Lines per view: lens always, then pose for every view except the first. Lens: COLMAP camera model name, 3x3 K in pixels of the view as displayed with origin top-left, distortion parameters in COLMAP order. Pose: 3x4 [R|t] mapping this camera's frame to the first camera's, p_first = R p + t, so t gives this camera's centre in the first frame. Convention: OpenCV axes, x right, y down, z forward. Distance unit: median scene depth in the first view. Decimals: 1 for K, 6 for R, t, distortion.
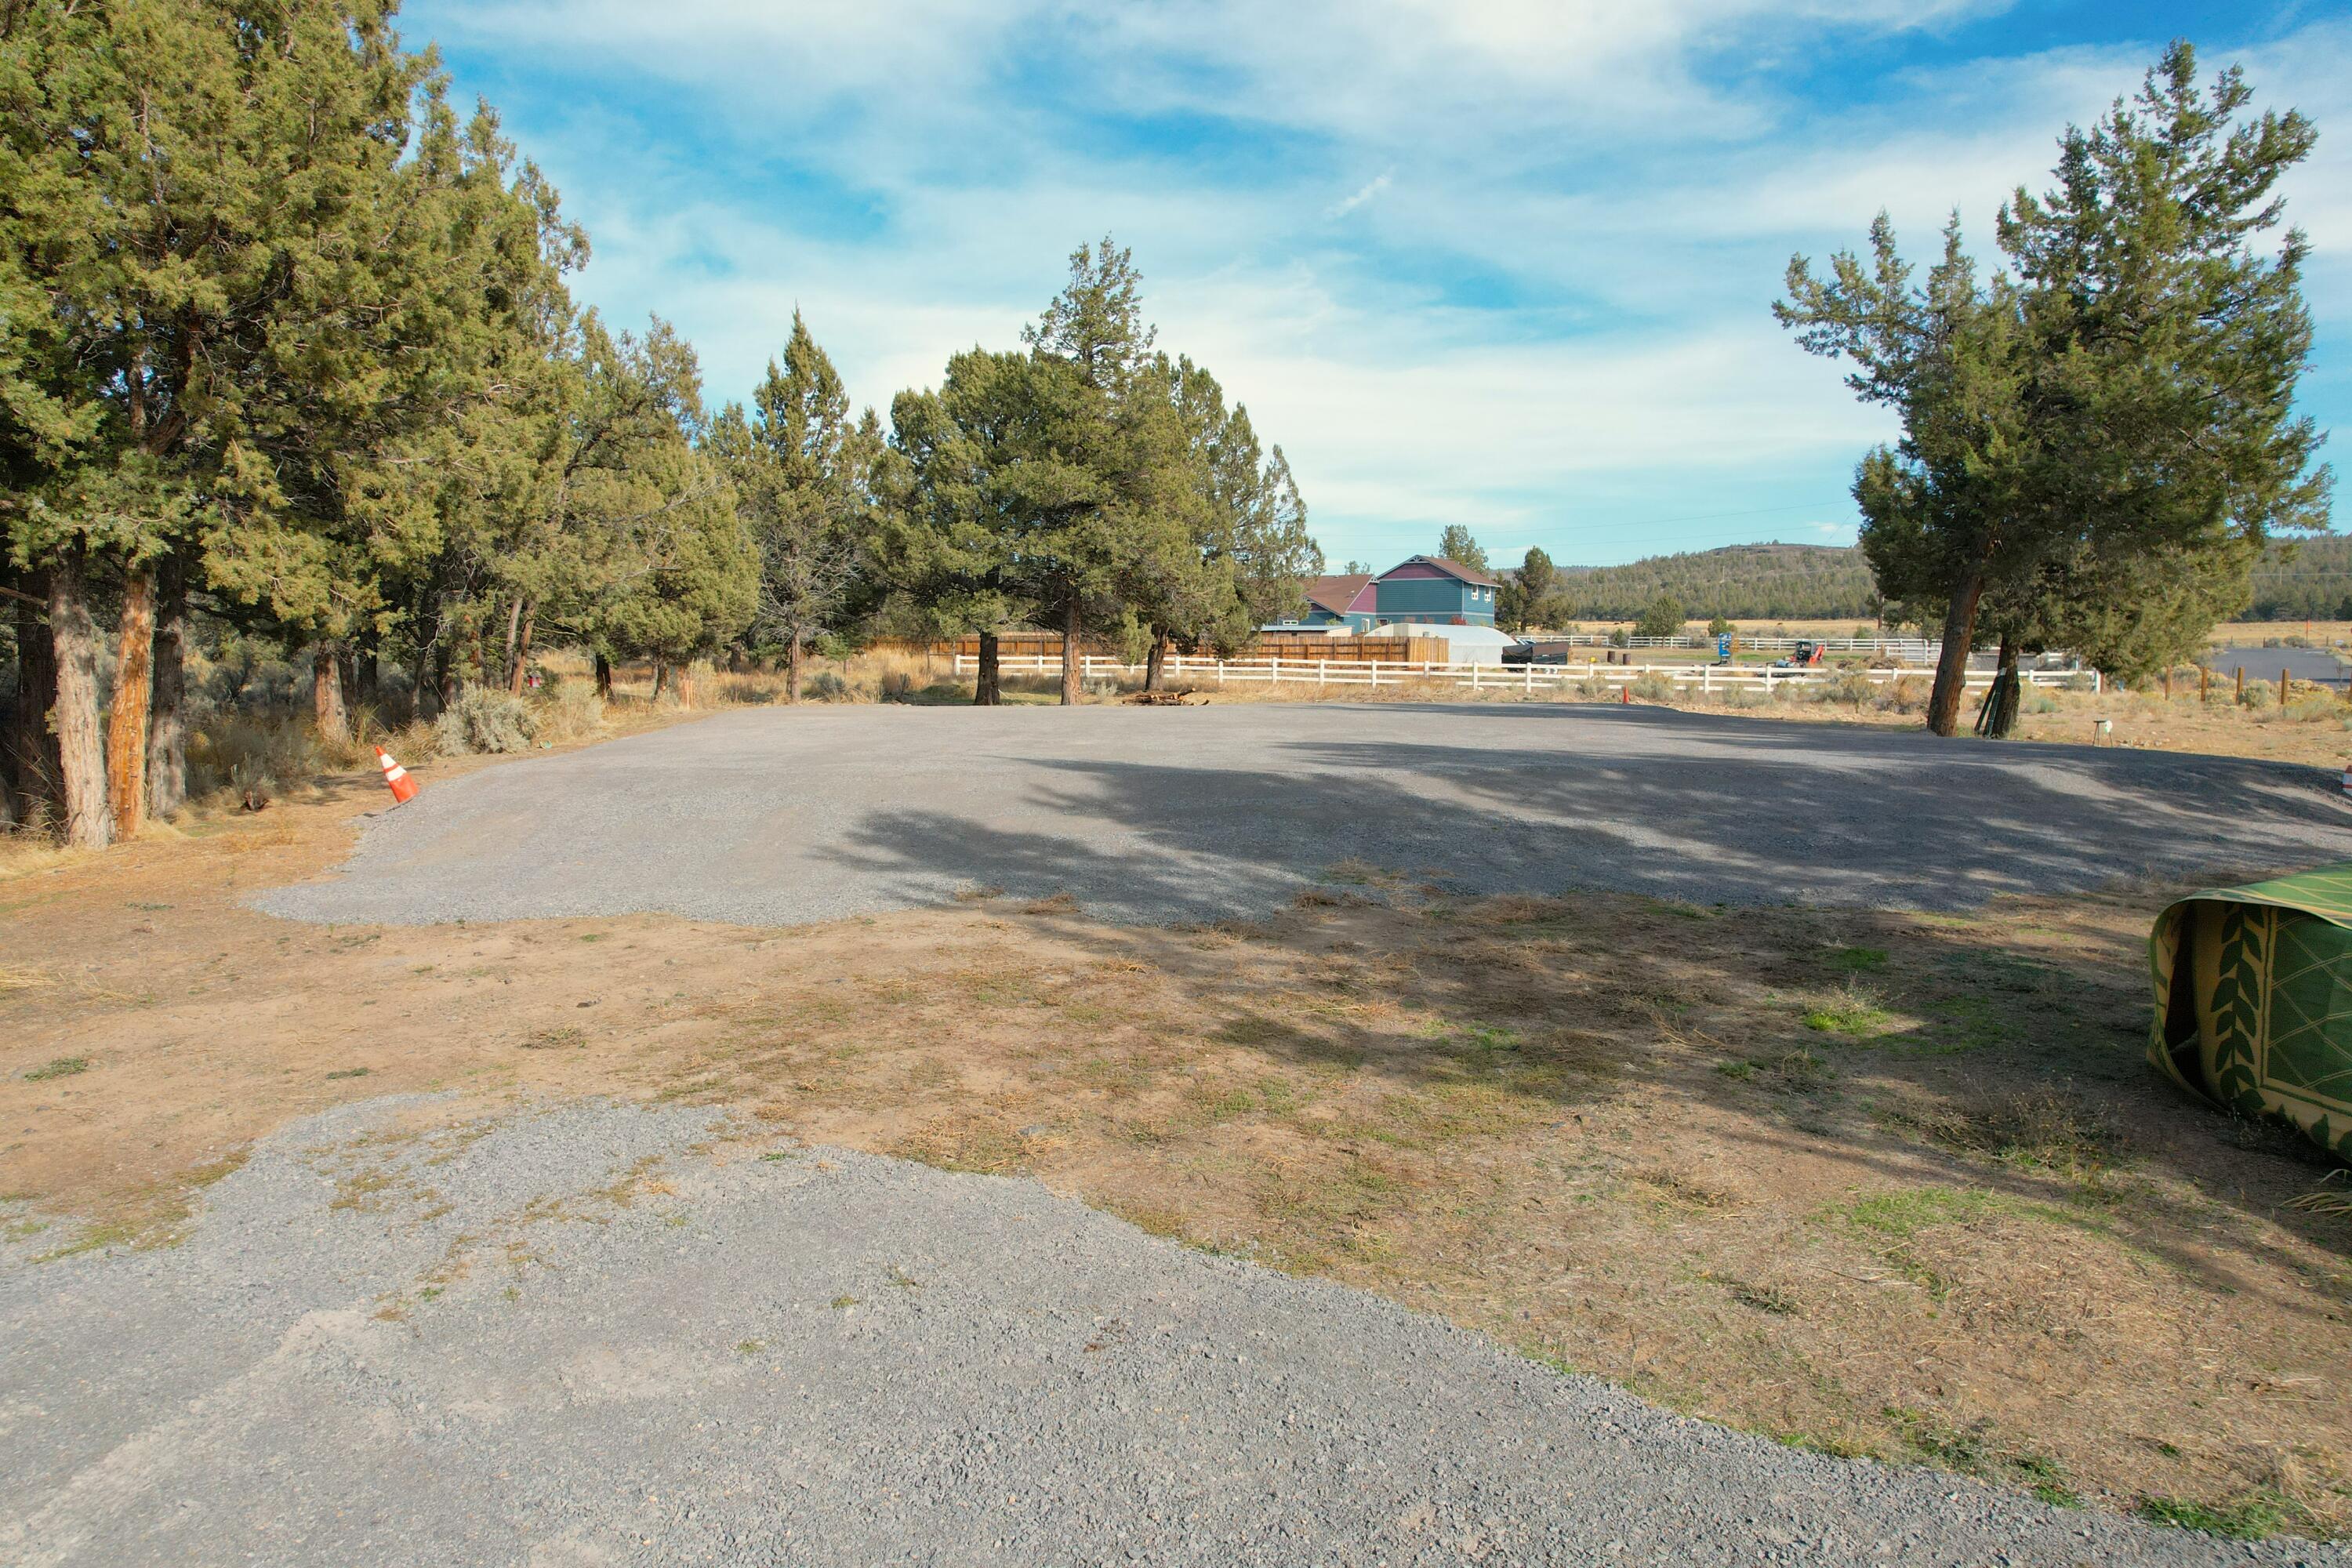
lens RADIAL K [[1500.4, 0, 1176.0], [0, 1500.4, 784.0], [0, 0, 1]] dist [-0.072612, 0.065160]
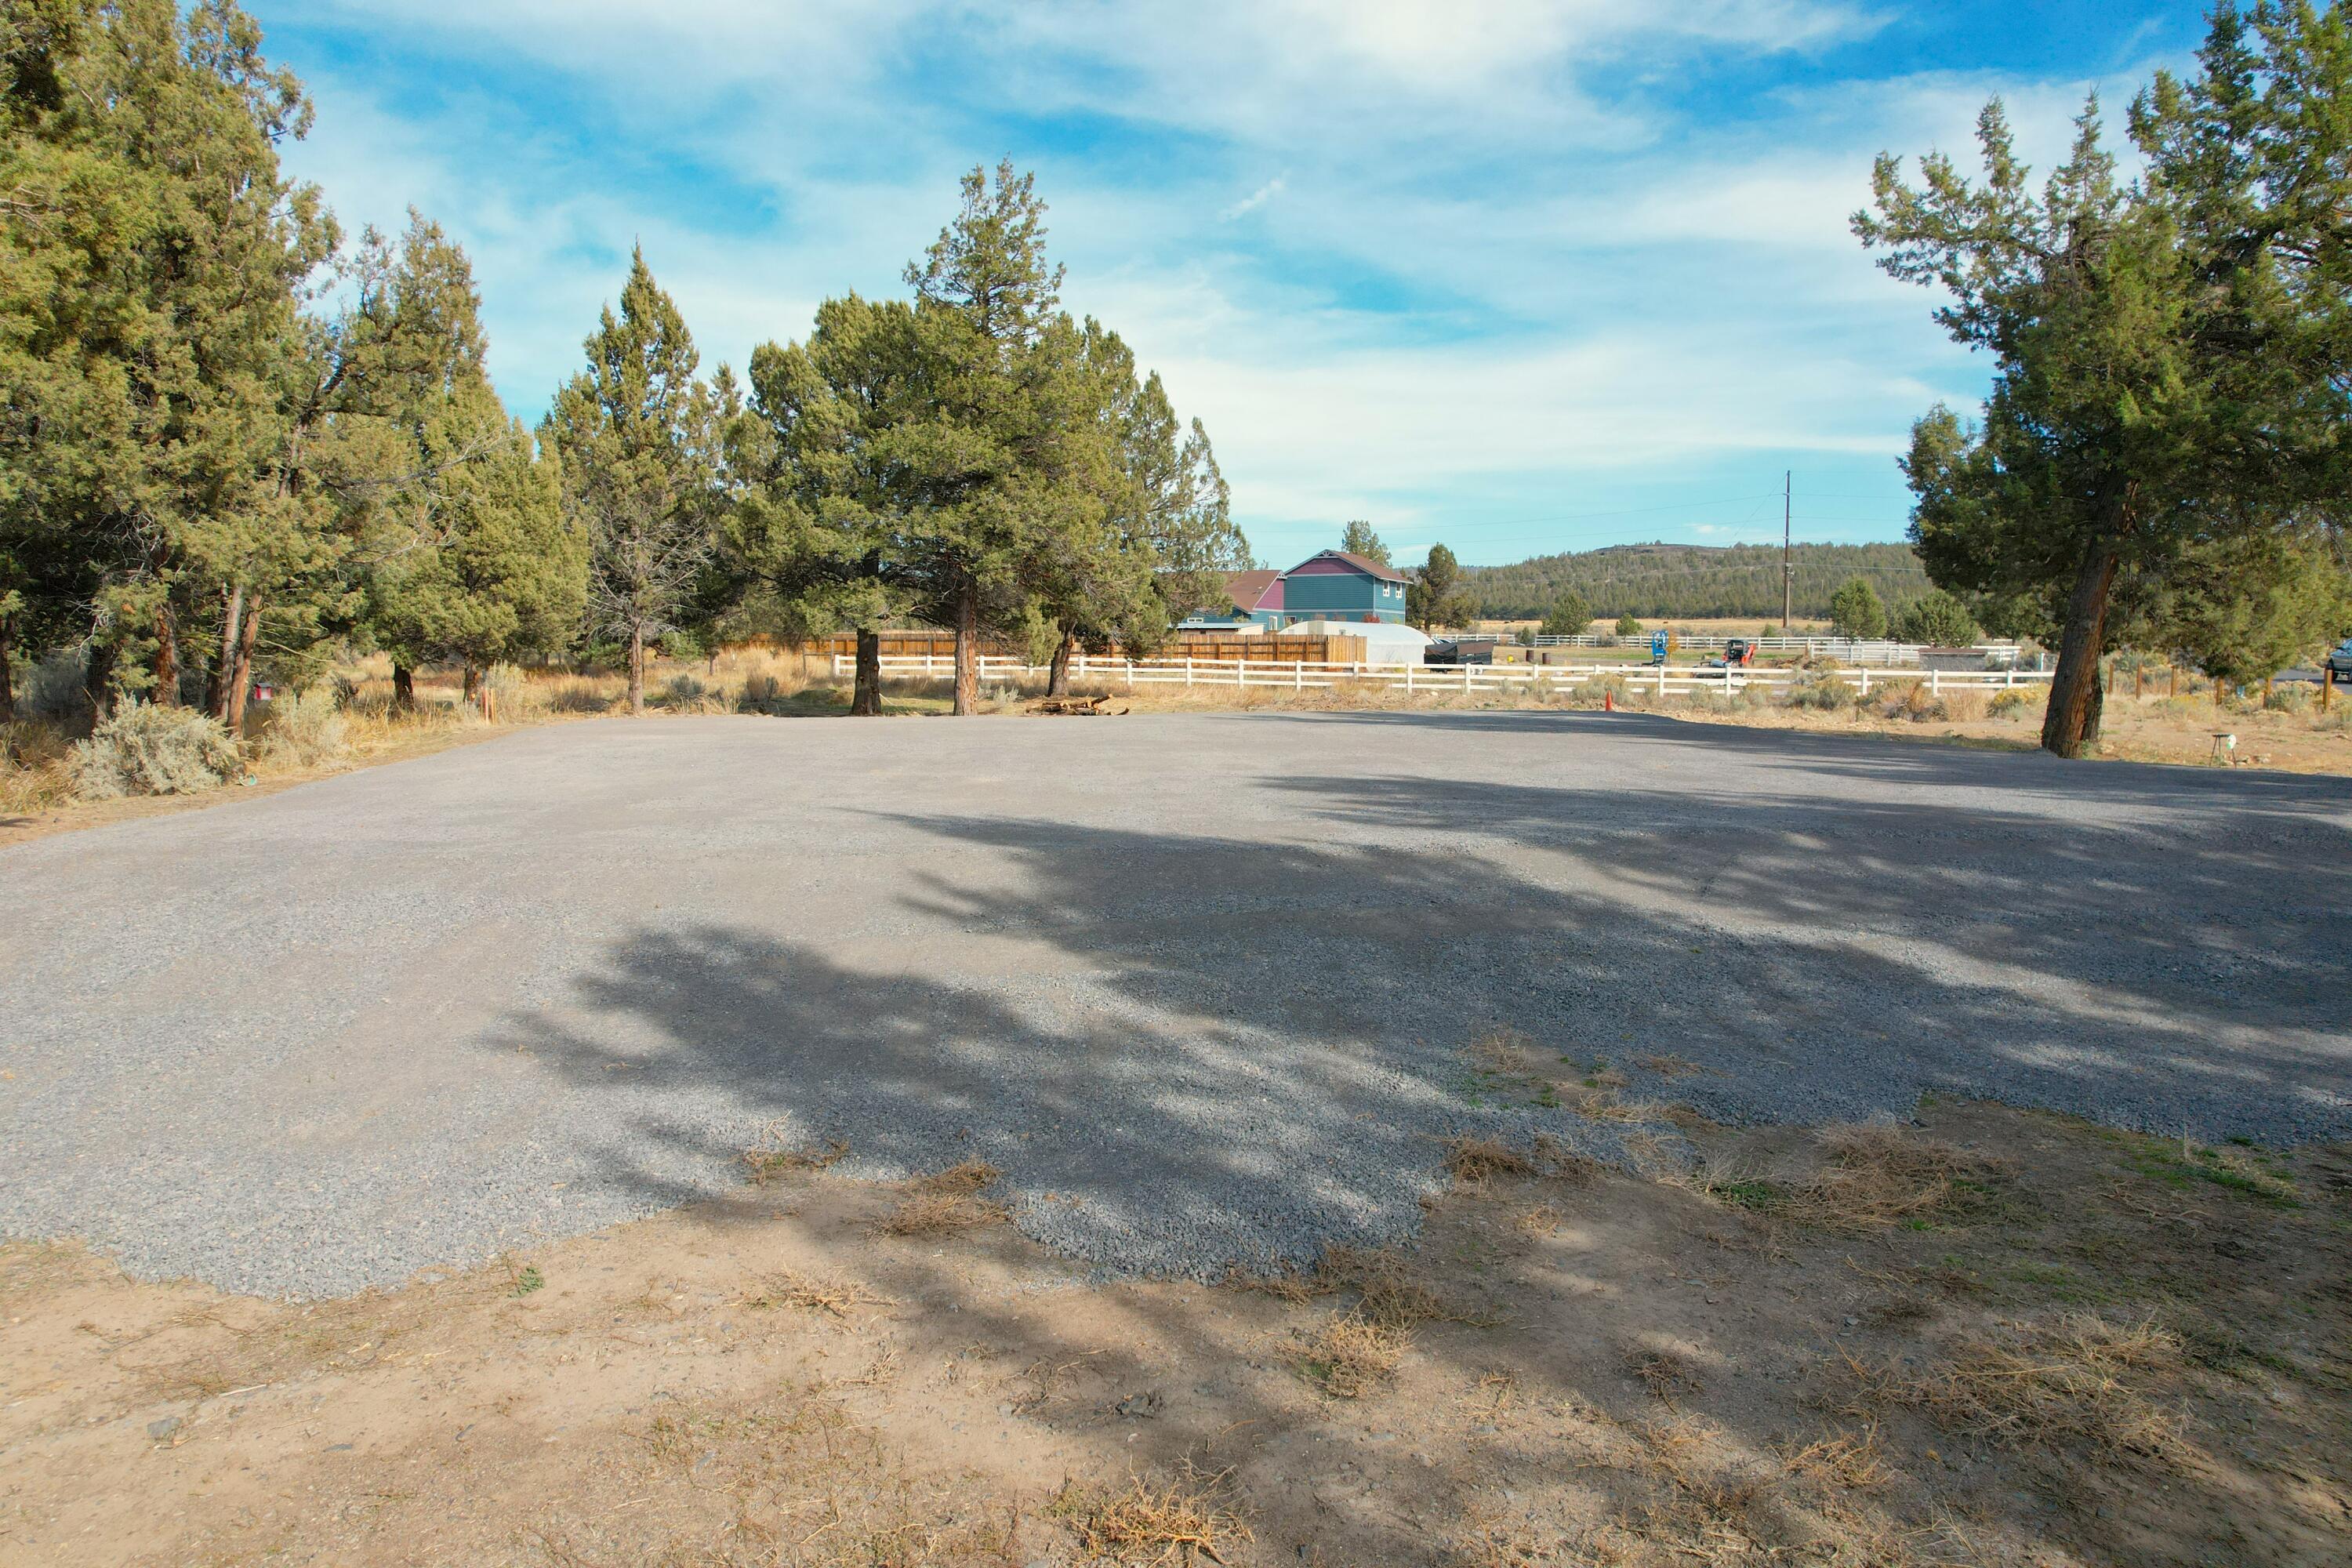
lens RADIAL K [[1500.4, 0, 1176.0], [0, 1500.4, 784.0], [0, 0, 1]] dist [-0.072612, 0.065160]
pose [[0.997366, -0.006753, 0.072214, -0.012913], [0.006707, 0.999977, 0.000881, -0.013882], [-0.072218, -0.000395, 0.997389, 0.151796]]
